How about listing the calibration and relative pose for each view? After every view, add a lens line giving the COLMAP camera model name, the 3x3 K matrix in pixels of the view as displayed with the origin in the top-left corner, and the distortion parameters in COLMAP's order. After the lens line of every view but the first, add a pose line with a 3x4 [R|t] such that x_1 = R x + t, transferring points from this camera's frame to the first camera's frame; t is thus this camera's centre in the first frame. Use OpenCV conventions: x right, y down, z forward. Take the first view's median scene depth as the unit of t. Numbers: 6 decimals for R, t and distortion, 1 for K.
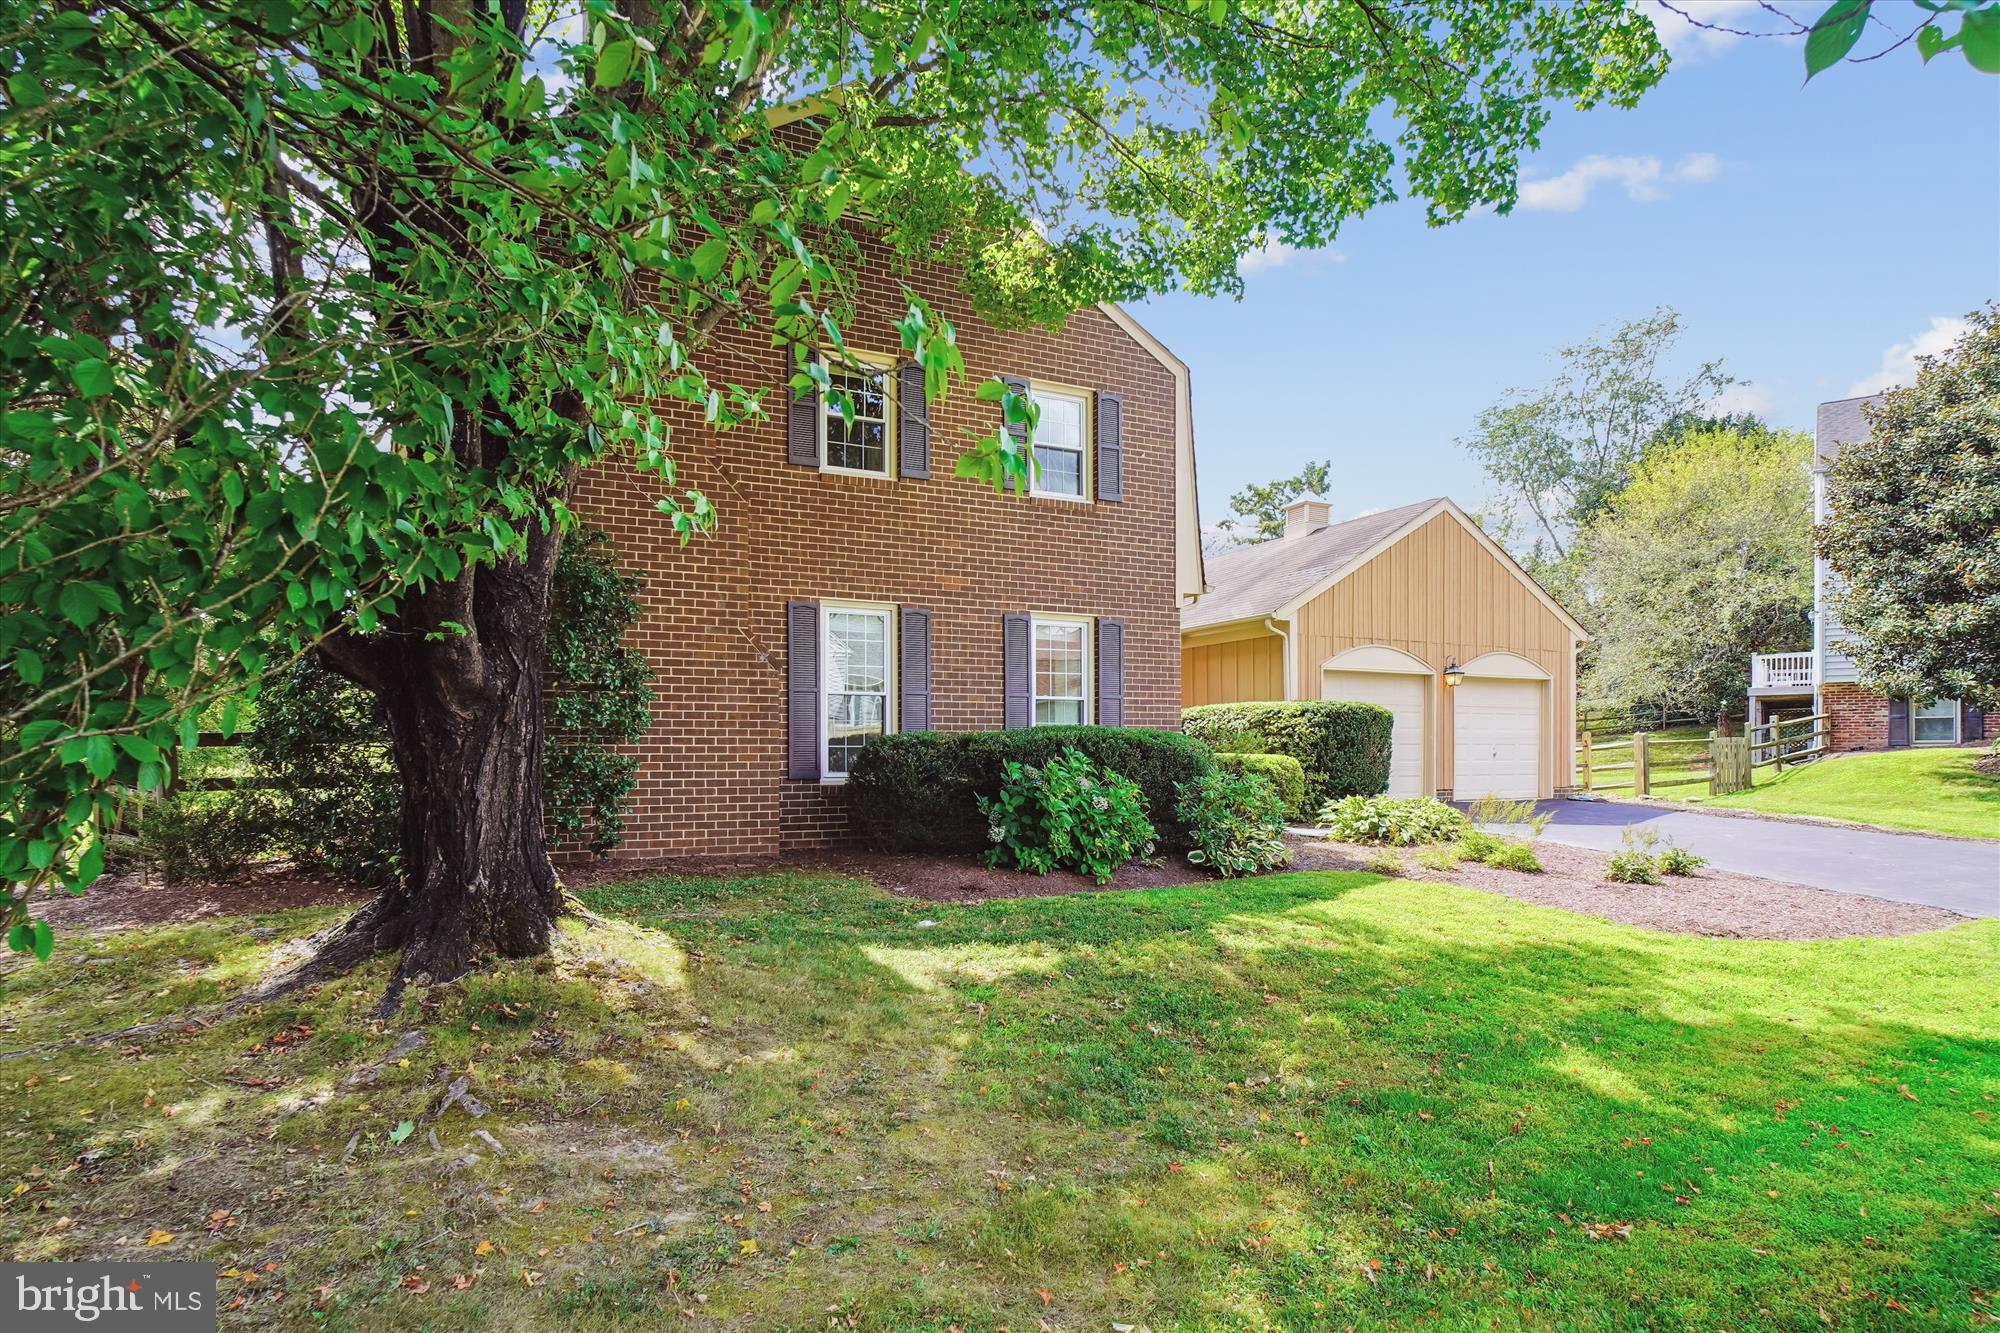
lens RADIAL K [[1048.6, 0, 993.5], [0, 1048.6, 664.3], [0, 0, 1]] dist [-0.027112, 0.026345]
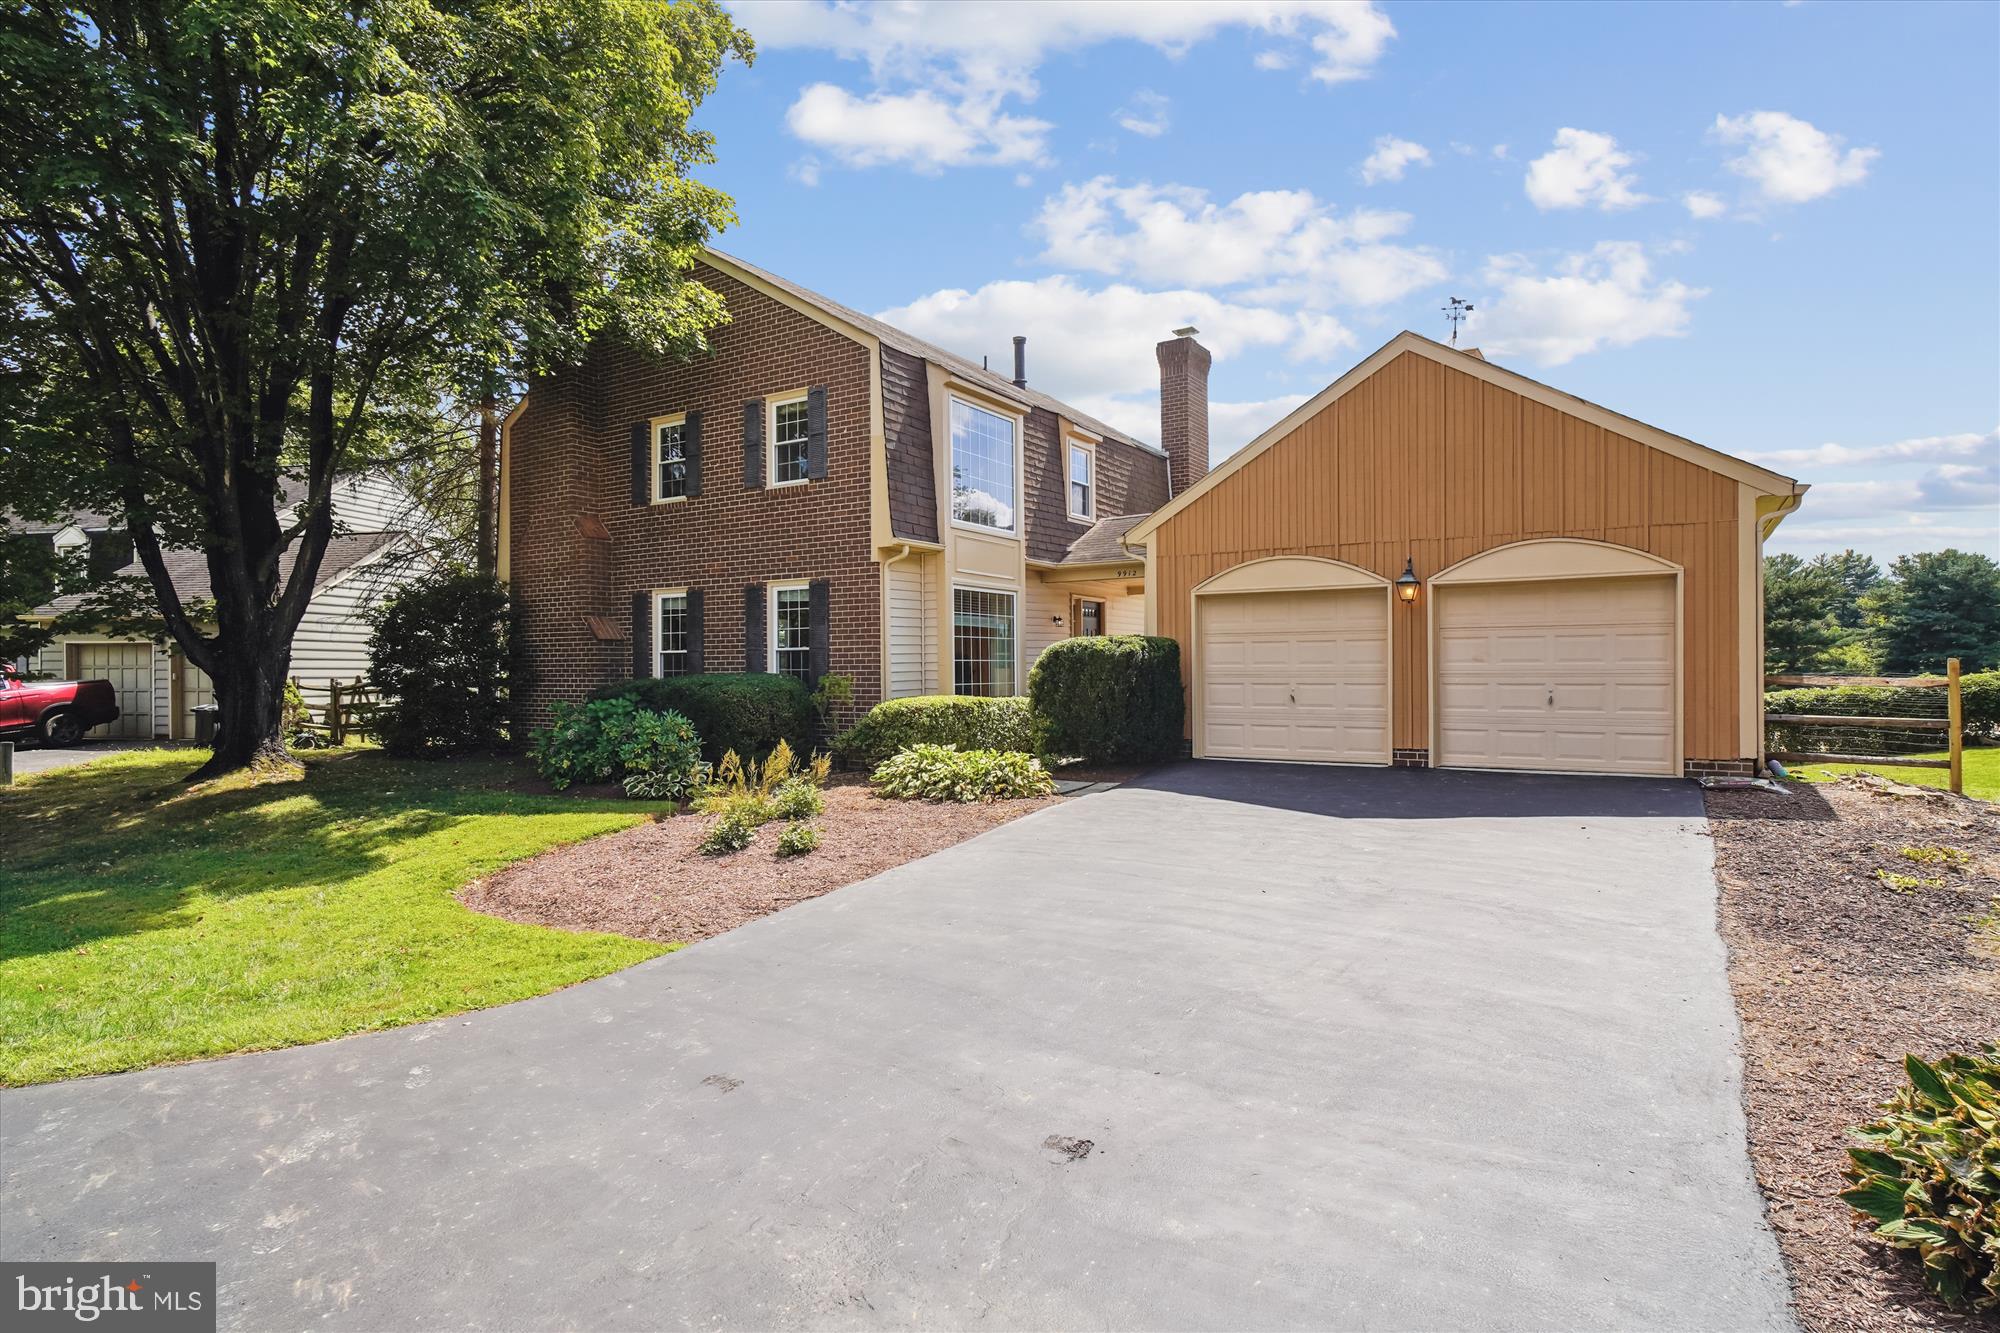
lens RADIAL K [[1048.6, 0, 993.5], [0, 1048.6, 664.3], [0, 0, 1]] dist [-0.027112, 0.026345]
pose [[0.537278, -0.027240, -0.842965, 1.025109], [0.058725, 0.998261, 0.005171, 0.051293], [0.841358, -0.052282, 0.537943, 0.439504]]
